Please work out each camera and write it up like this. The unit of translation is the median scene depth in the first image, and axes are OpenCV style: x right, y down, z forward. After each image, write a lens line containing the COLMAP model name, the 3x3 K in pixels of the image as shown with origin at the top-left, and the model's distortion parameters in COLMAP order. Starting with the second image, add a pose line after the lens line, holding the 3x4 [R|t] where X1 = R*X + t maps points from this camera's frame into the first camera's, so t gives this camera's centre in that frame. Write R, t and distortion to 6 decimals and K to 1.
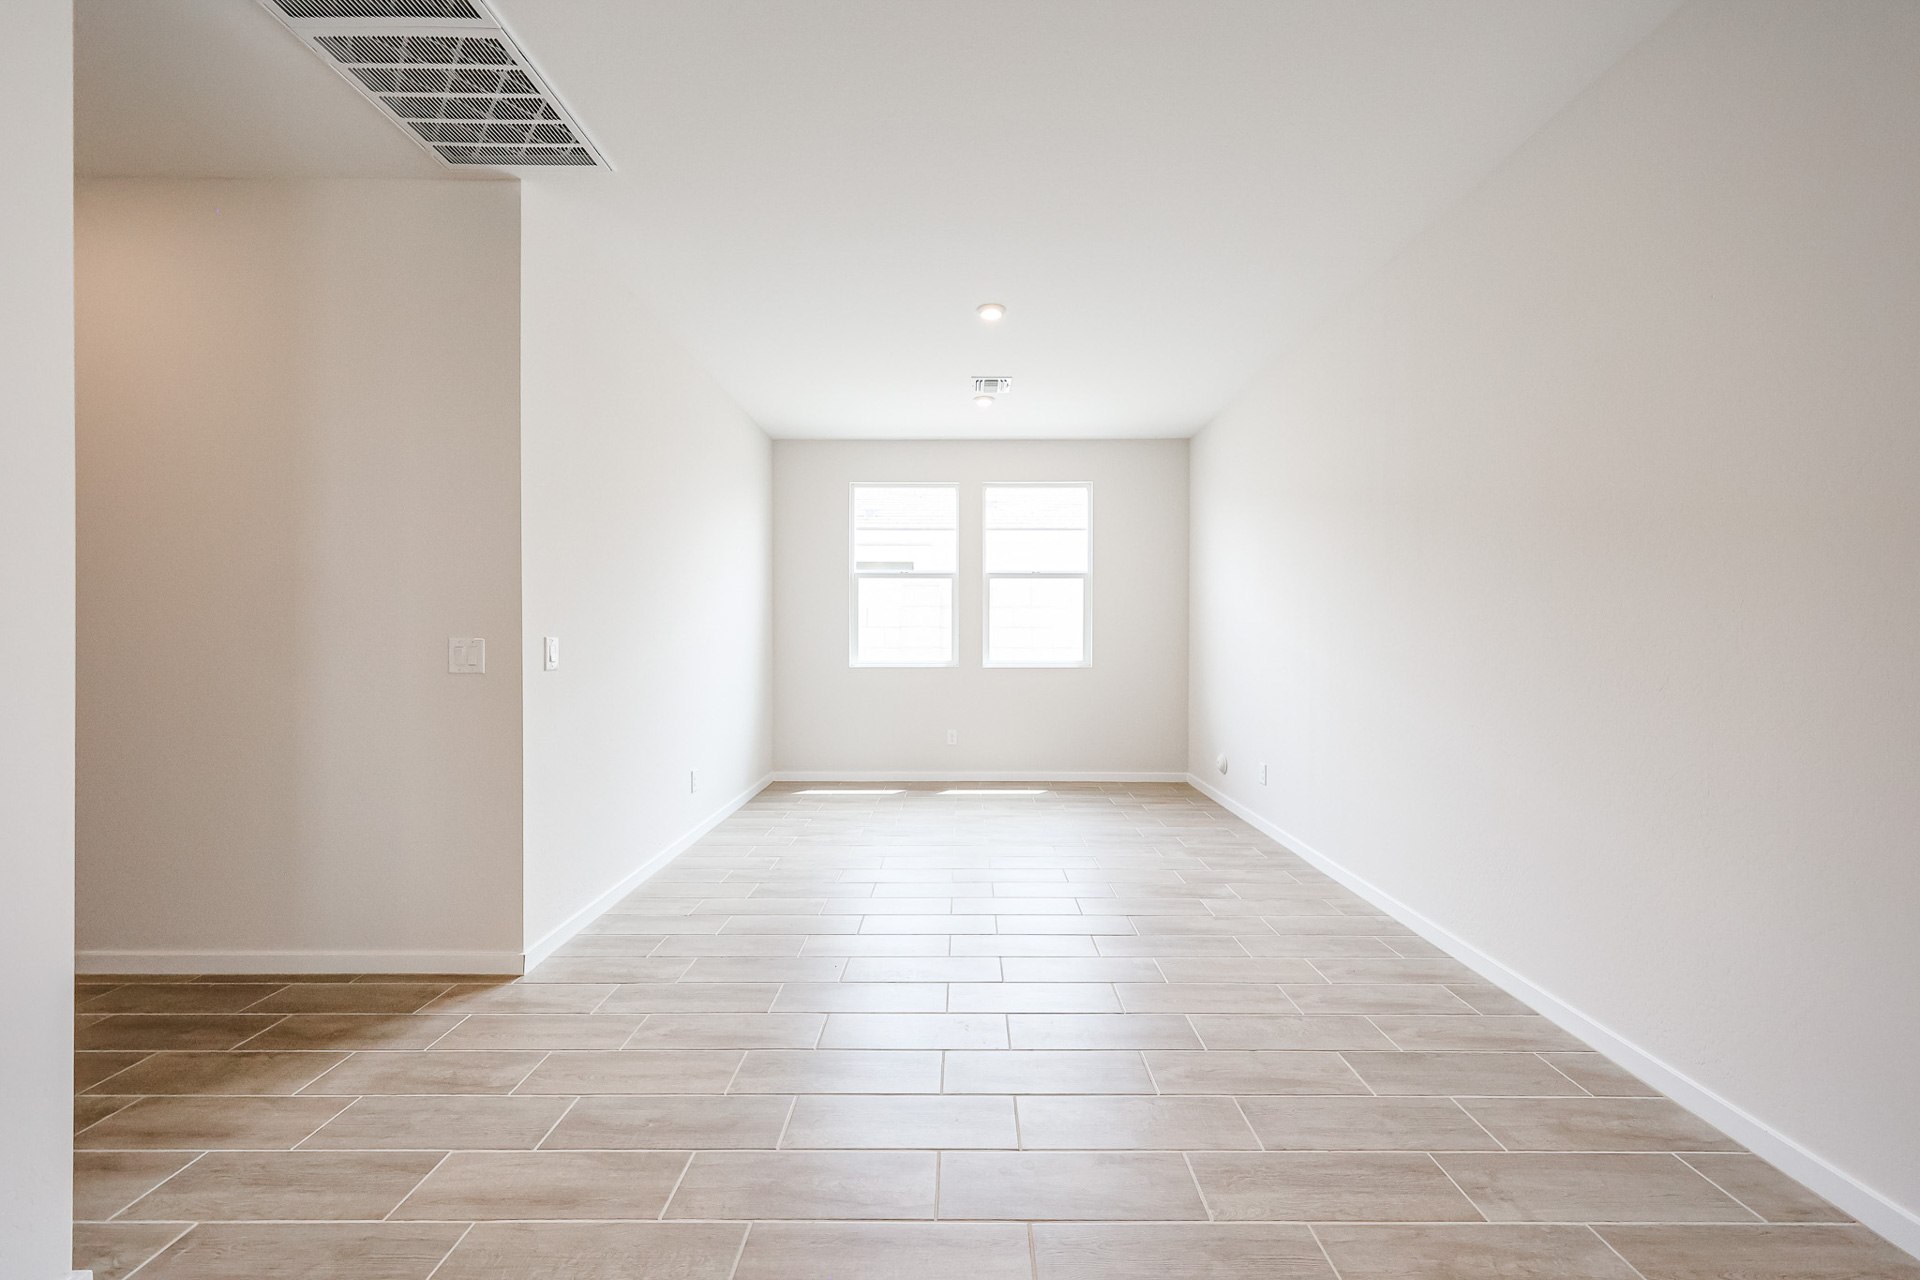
lens RADIAL K [[668.2, 0, 962.3], [0, 668.2, 641.0], [0, 0, 1]] dist [-0.000198, 0.000264]
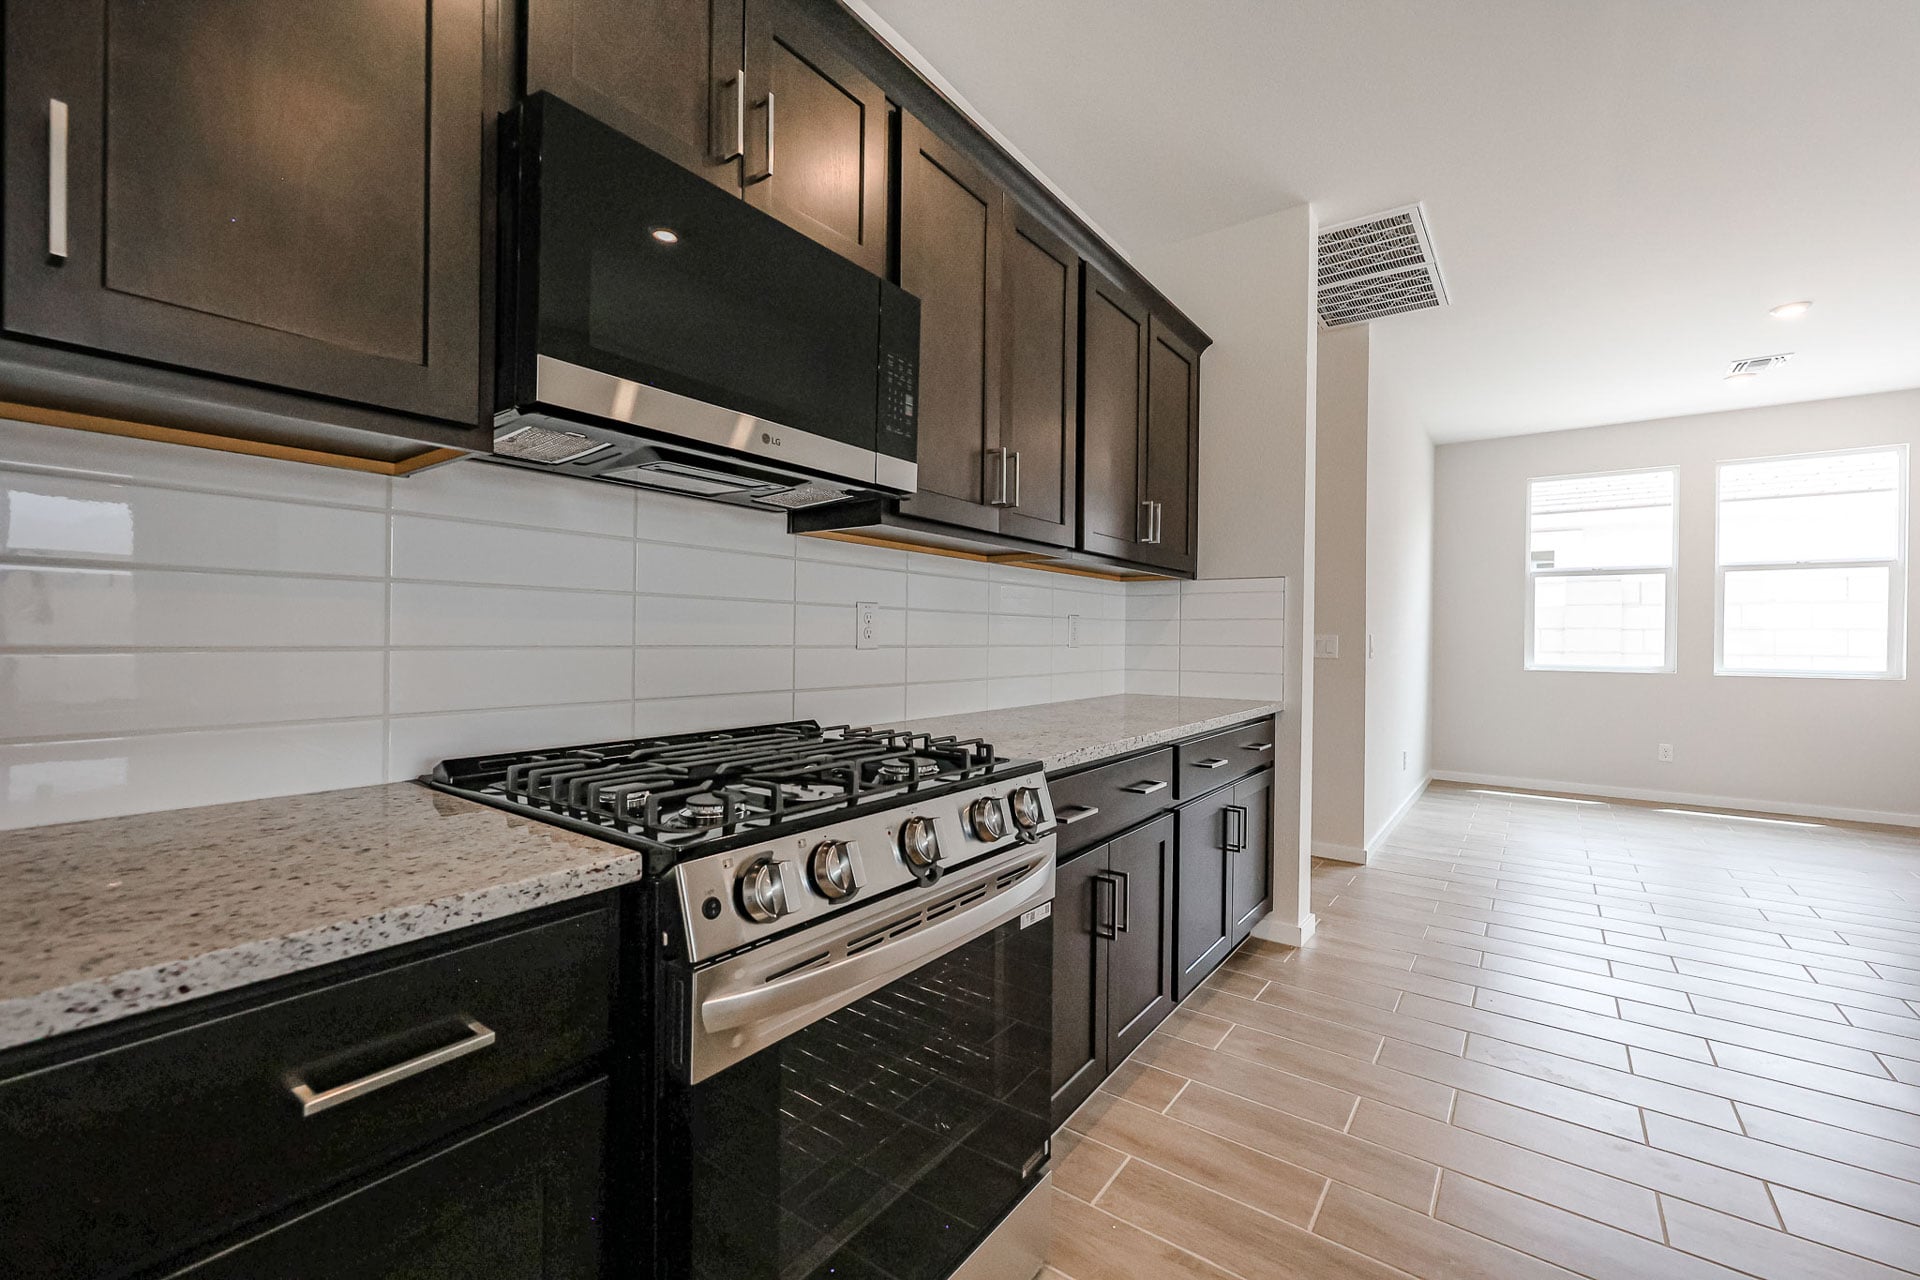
lens RADIAL K [[784.5, 0, 977.0], [0, 784.5, 639.3], [0, 0, 1]] dist [0.004620, 0.000859]
pose [[0.810462, 0.006735, -0.585752, -0.166168], [-0.011901, 0.999917, -0.004970, 0.011320], [0.585670, 0.010999, 0.810475, -0.444406]]
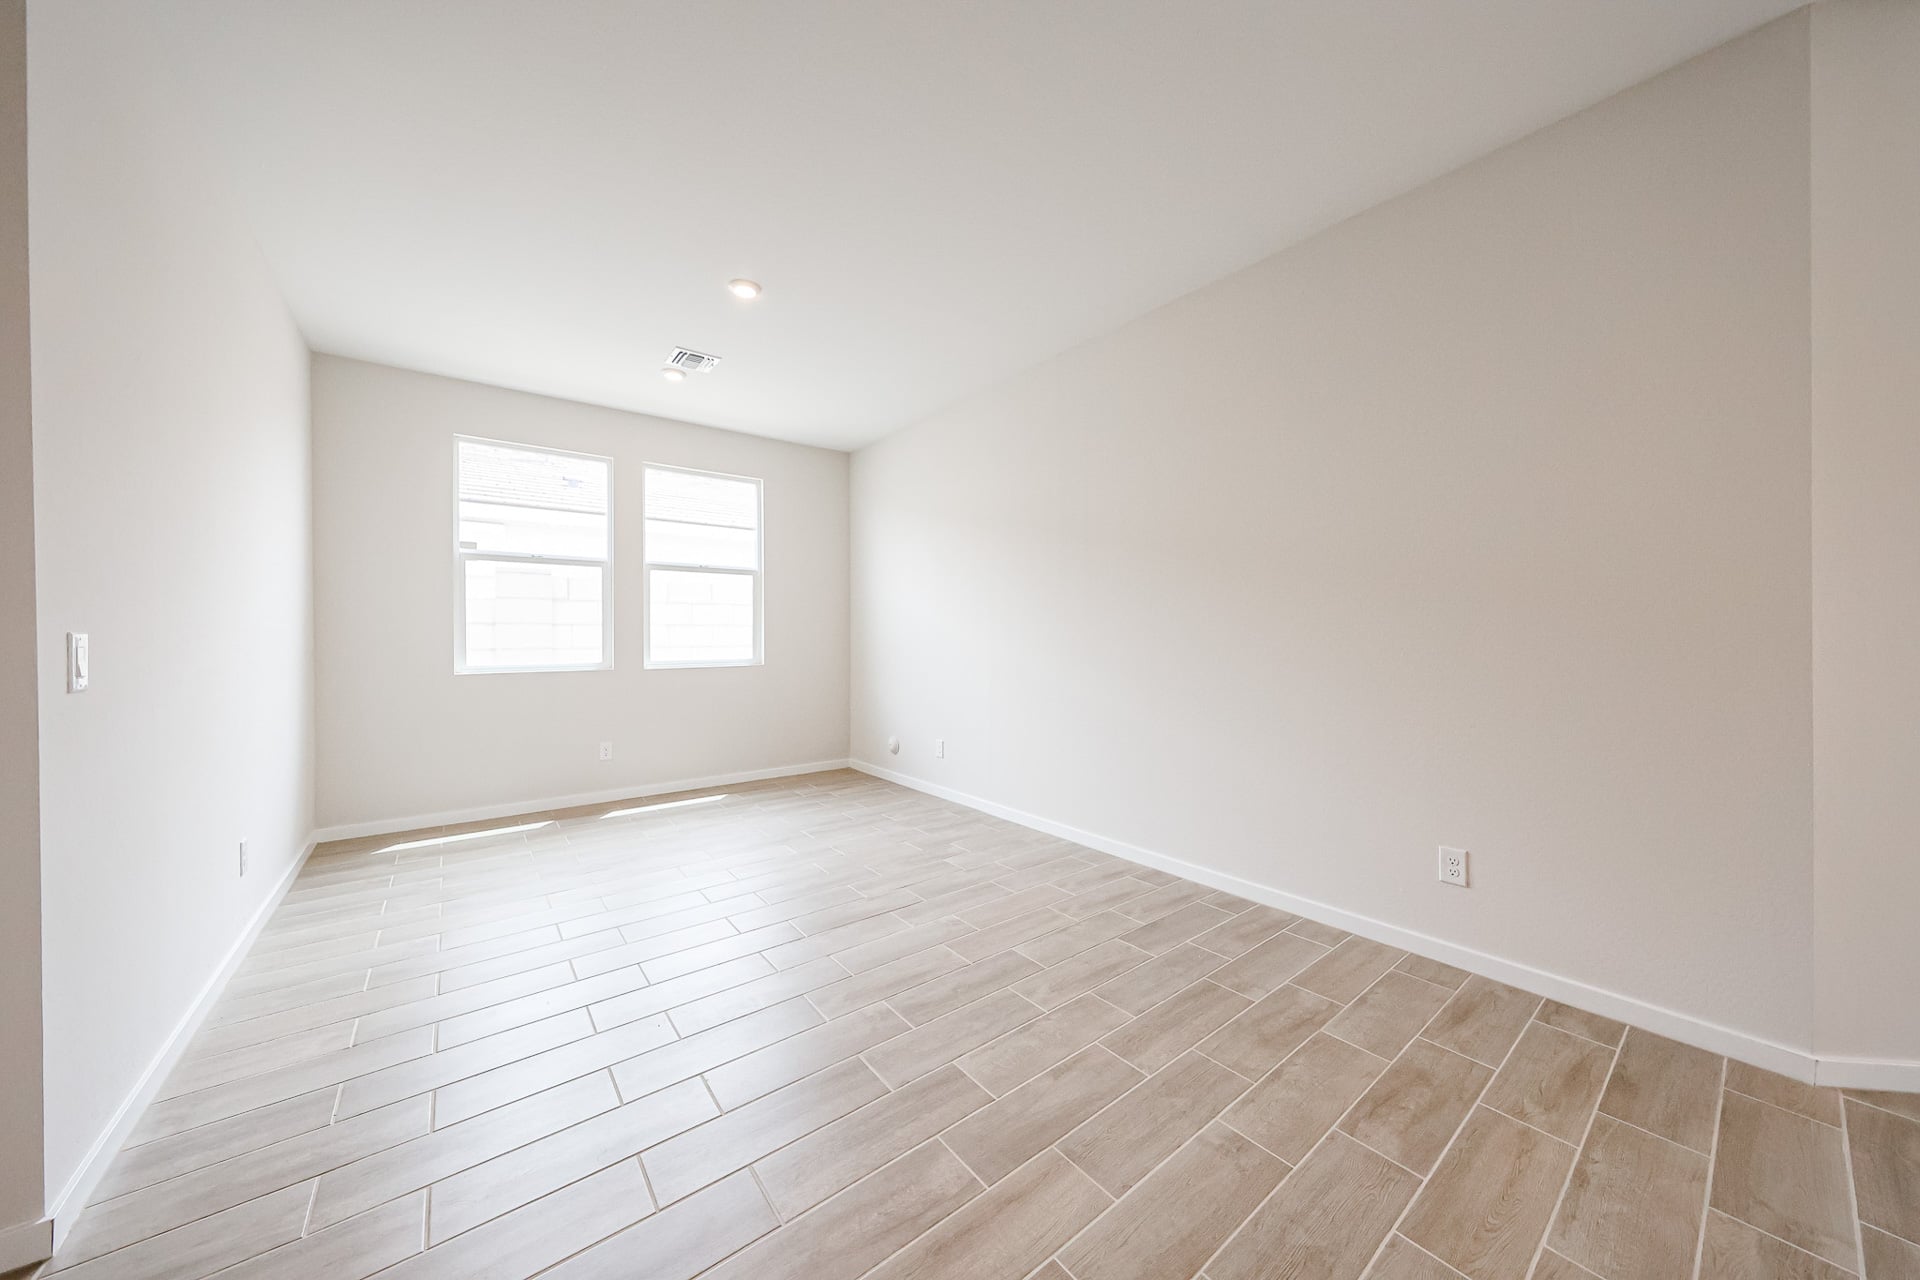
lens RADIAL K [[646.4, 0, 961.2], [0, 646.4, 638.3], [0, 0, 1]] dist [0.000350, 0.000073]
pose [[0.787893, -0.007122, 0.615771, -0.191878], [0.009268, 0.999957, -0.000292, 0.003258], [-0.615742, 0.005937, 0.787925, 0.063936]]
